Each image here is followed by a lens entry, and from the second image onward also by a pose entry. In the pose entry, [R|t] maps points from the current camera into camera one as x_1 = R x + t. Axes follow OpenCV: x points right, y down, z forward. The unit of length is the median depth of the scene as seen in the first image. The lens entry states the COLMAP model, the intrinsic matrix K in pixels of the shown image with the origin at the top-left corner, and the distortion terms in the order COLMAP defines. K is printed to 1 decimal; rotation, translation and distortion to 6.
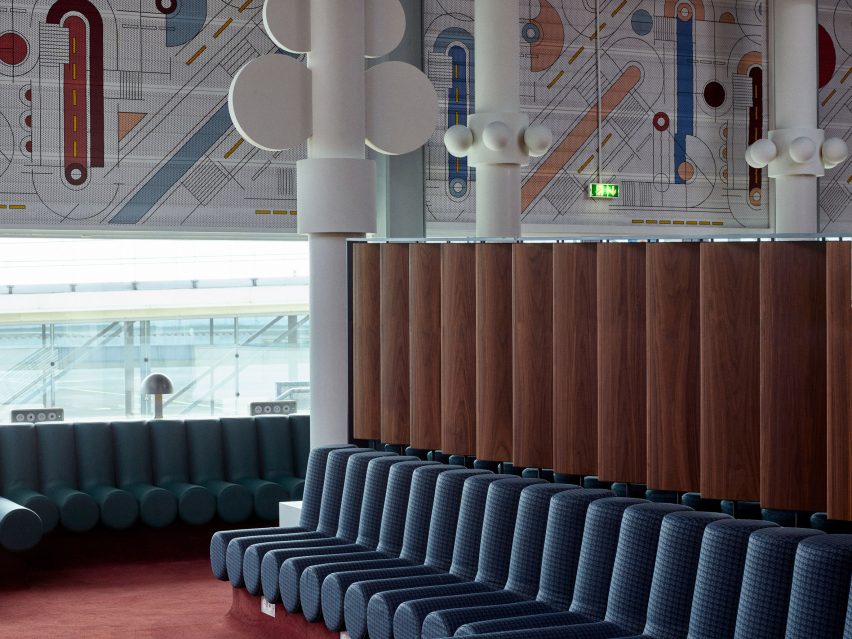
lens RADIAL K [[2079.7, 0, 365.2], [0, 2079.7, 319.0], [0, 0, 1]] dist [-0.053456, -0.398967]
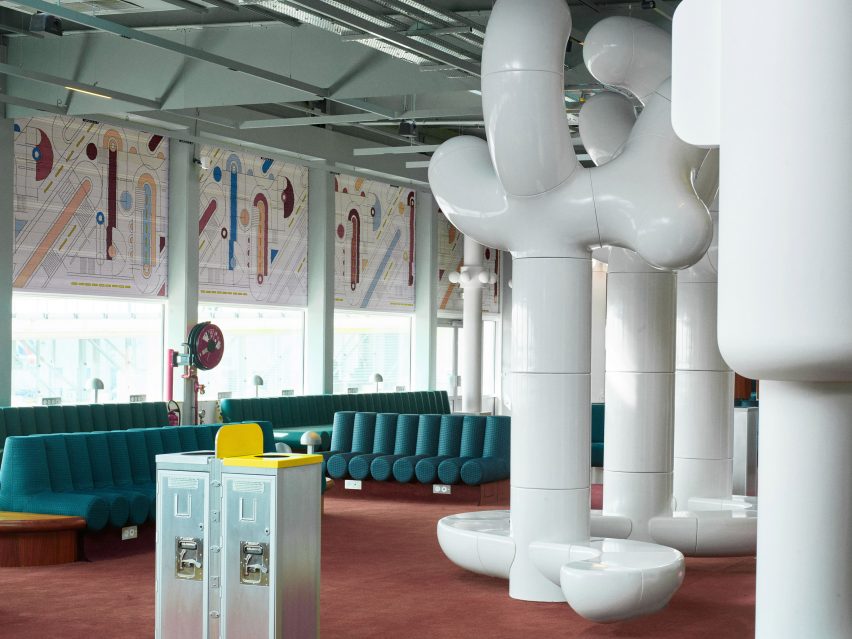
lens RADIAL K [[1858.7, 0, 426.0], [0, 1858.7, 319.5], [0, 0, 1]] dist [0.334227, -0.091292]
pose [[0.827892, 0.028995, 0.560137, -0.426884], [-0.020239, 0.999557, -0.021827, 0.003649], [-0.560522, 0.006734, 0.828112, -0.262379]]
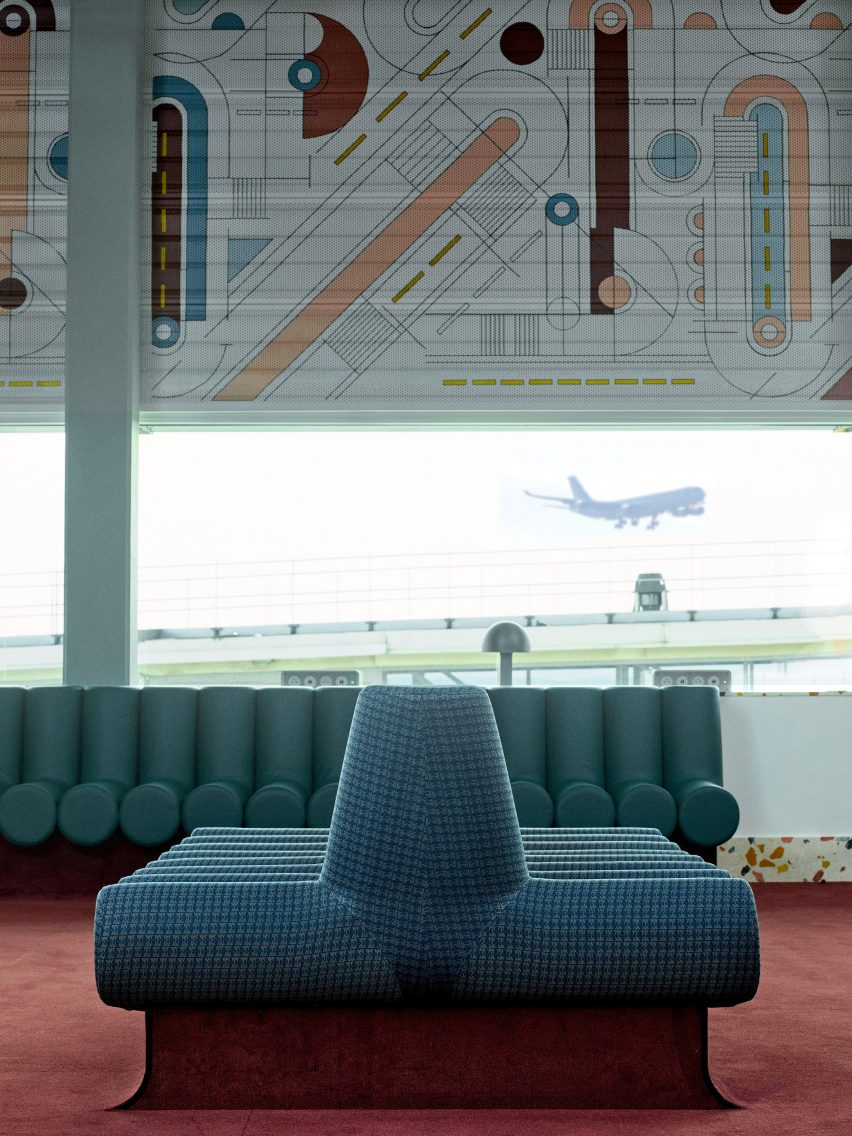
lens RADIAL K [[2772.9, 0, 426.0], [0, 2772.9, 568.0], [0, 0, 1]] dist [-0.053456, -0.398967]
pose [[0.861371, 0.011354, -0.507850, 0.513126], [-0.005572, 0.999901, 0.012903, -0.003445], [0.507946, -0.008285, 0.861349, 0.308396]]
